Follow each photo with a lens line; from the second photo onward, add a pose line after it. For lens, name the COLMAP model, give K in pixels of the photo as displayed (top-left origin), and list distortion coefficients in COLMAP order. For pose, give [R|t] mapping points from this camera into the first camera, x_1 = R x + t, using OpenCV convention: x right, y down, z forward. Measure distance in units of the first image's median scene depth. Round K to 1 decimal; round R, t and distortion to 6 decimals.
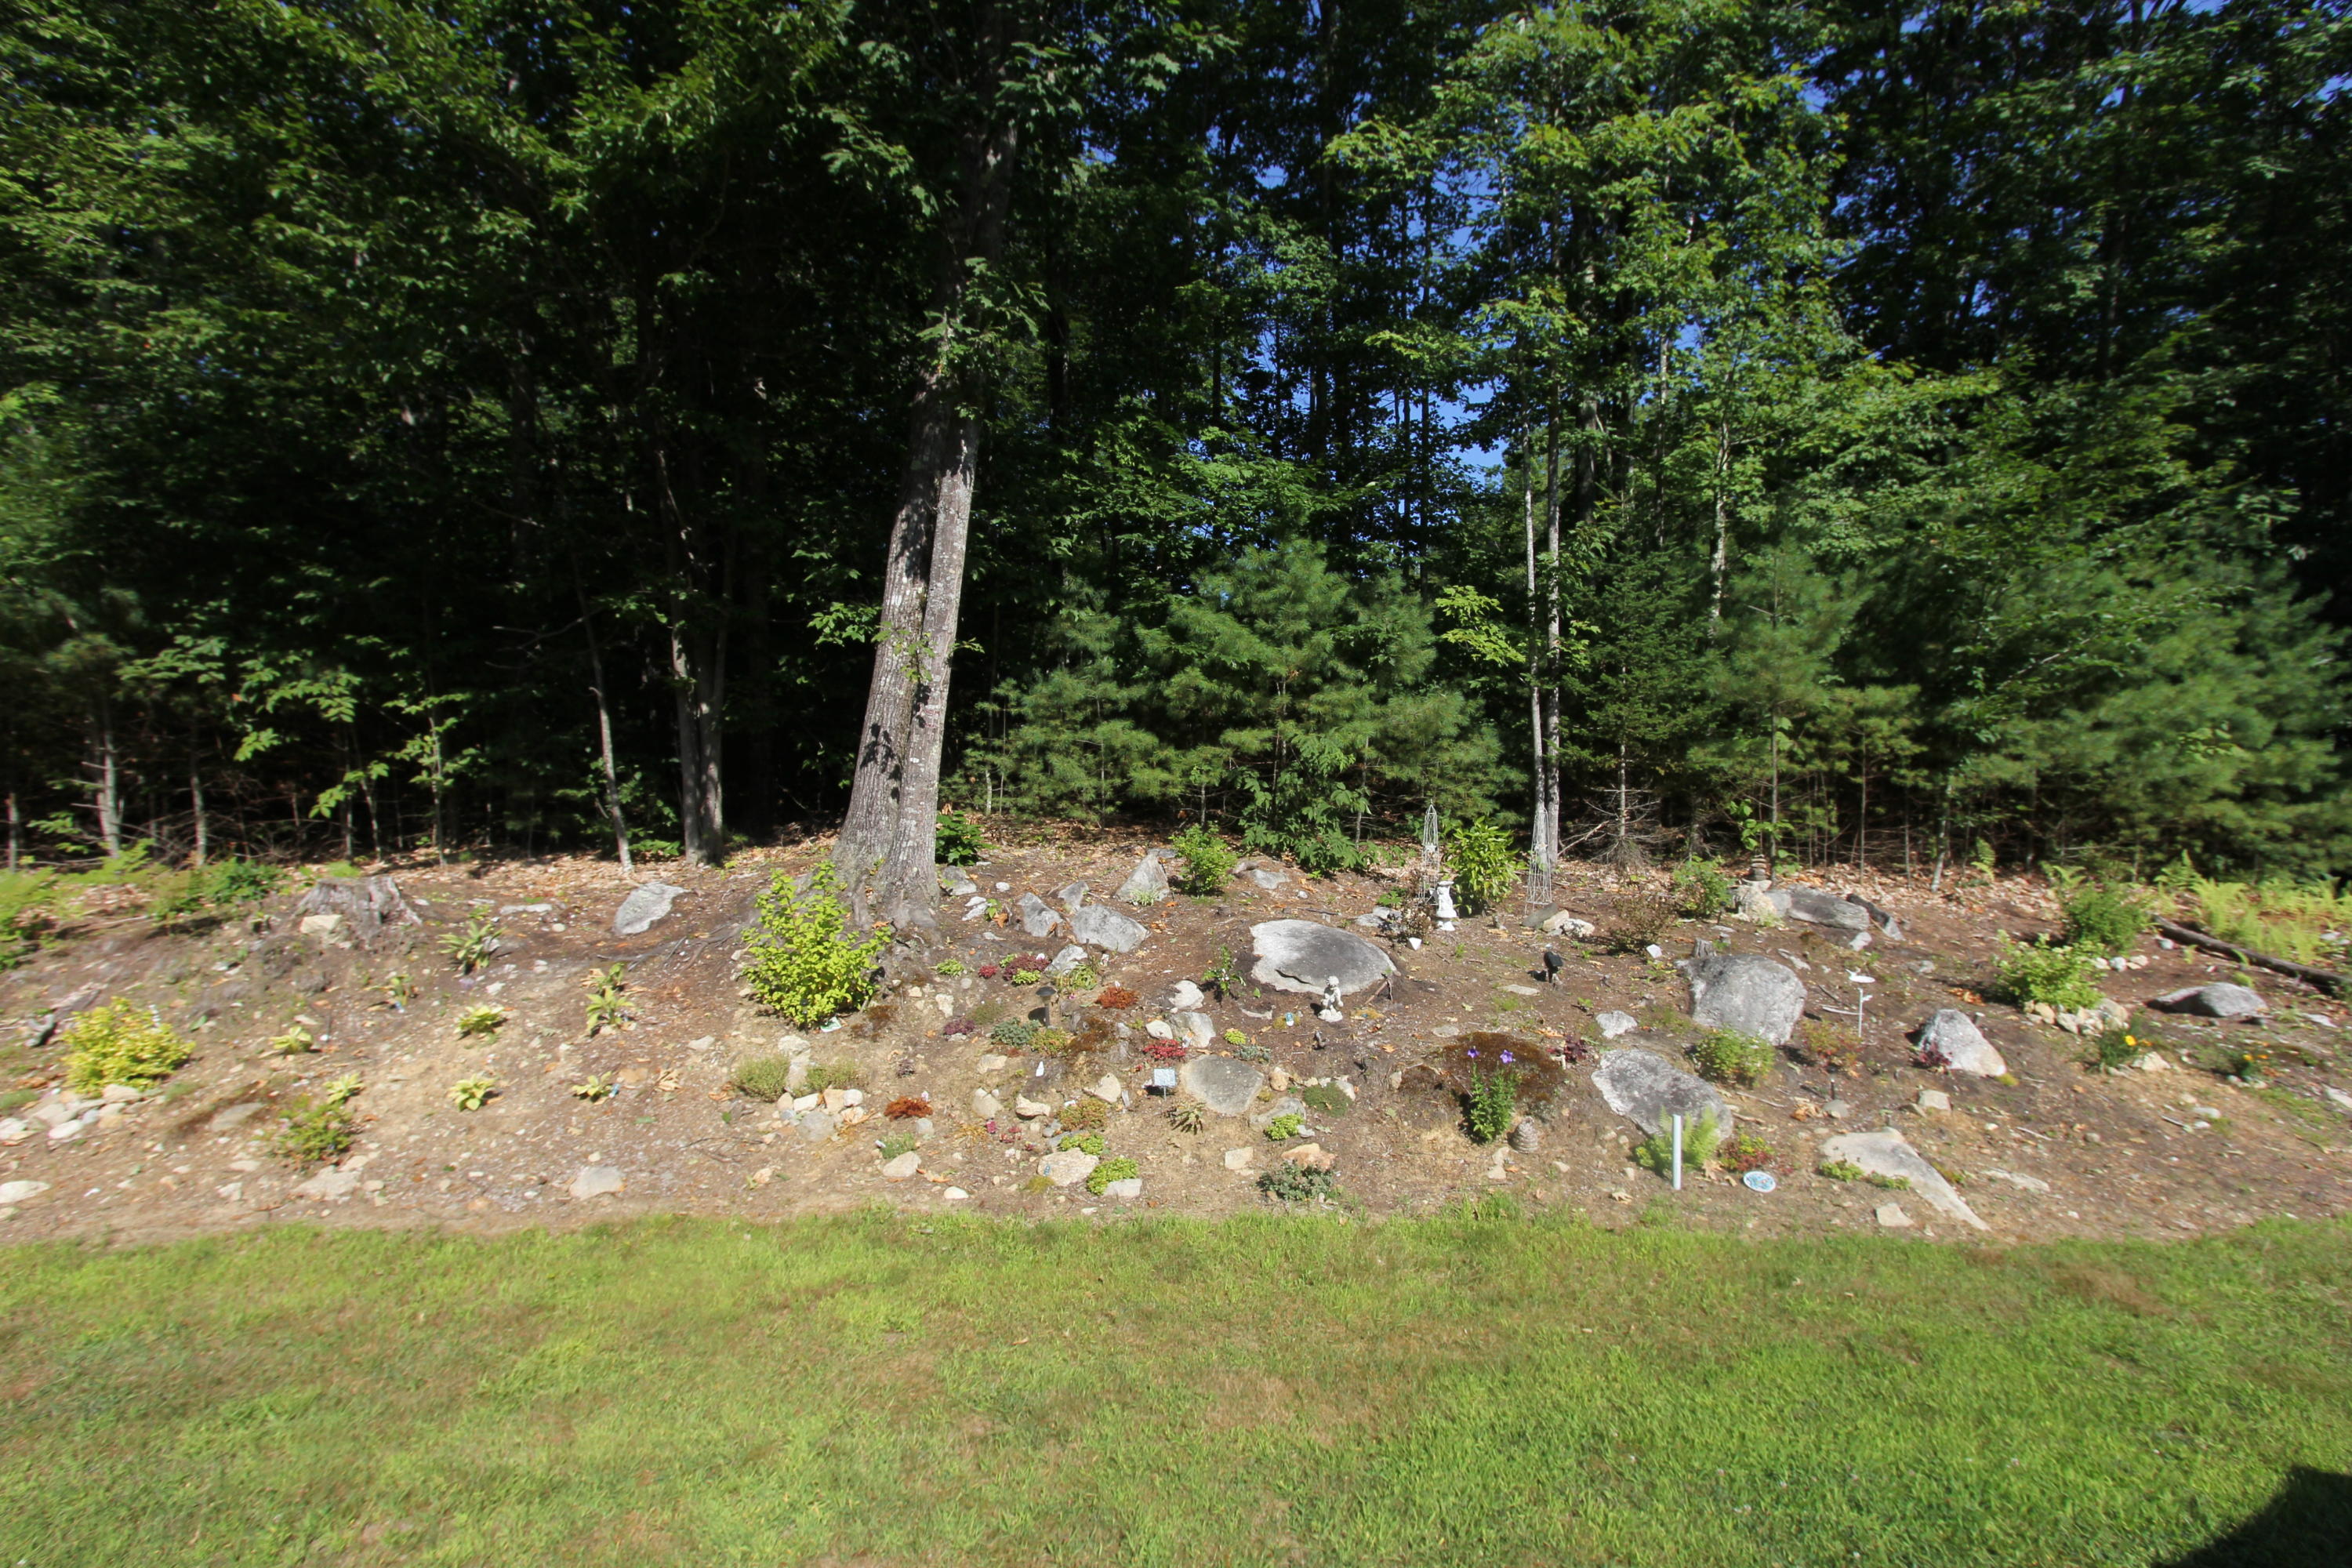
lens RADIAL K [[1093.0, 0, 1176.0], [0, 1093.0, 784.0], [0, 0, 1]] dist [-0.002406, -0.000649]
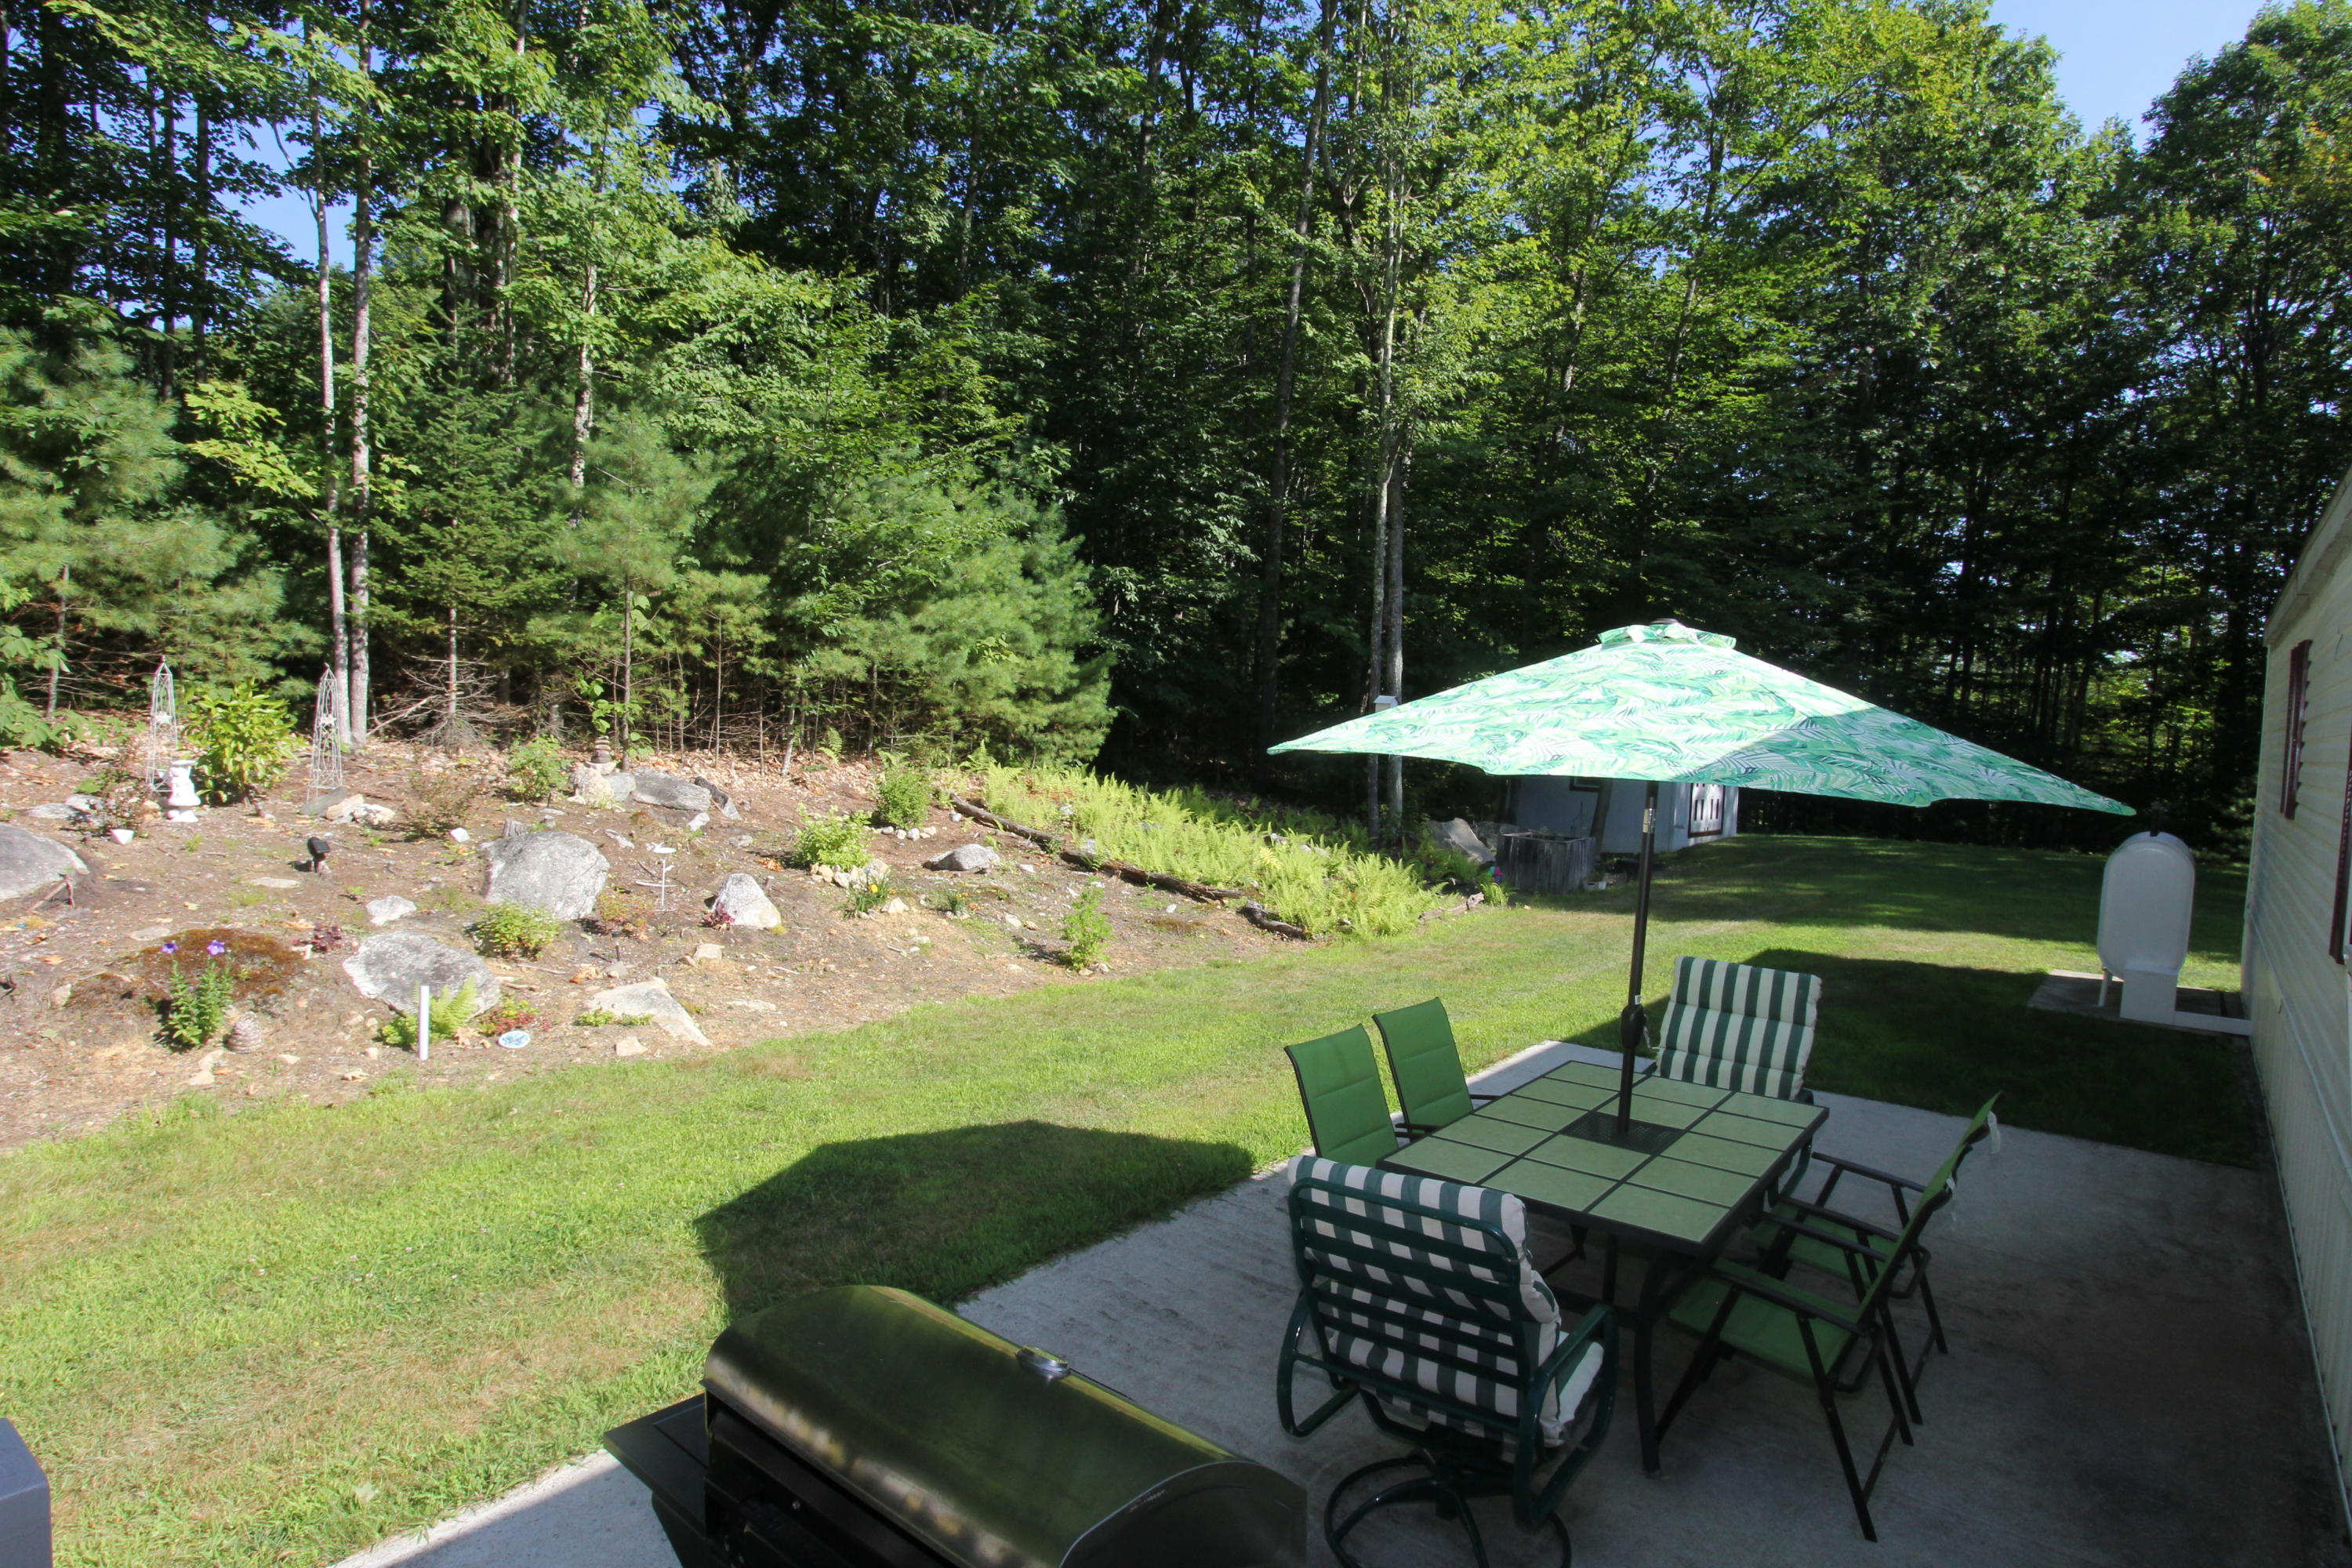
lens RADIAL K [[1295.3, 0, 1176.0], [0, 1295.3, 784.0], [0, 0, 1]] dist [0.002815, -0.002103]
pose [[0.668558, -0.015013, 0.743509, 0.024170], [-0.051319, 0.996481, 0.066267, 0.005625], [-0.741887, -0.082460, 0.665435, -0.134840]]
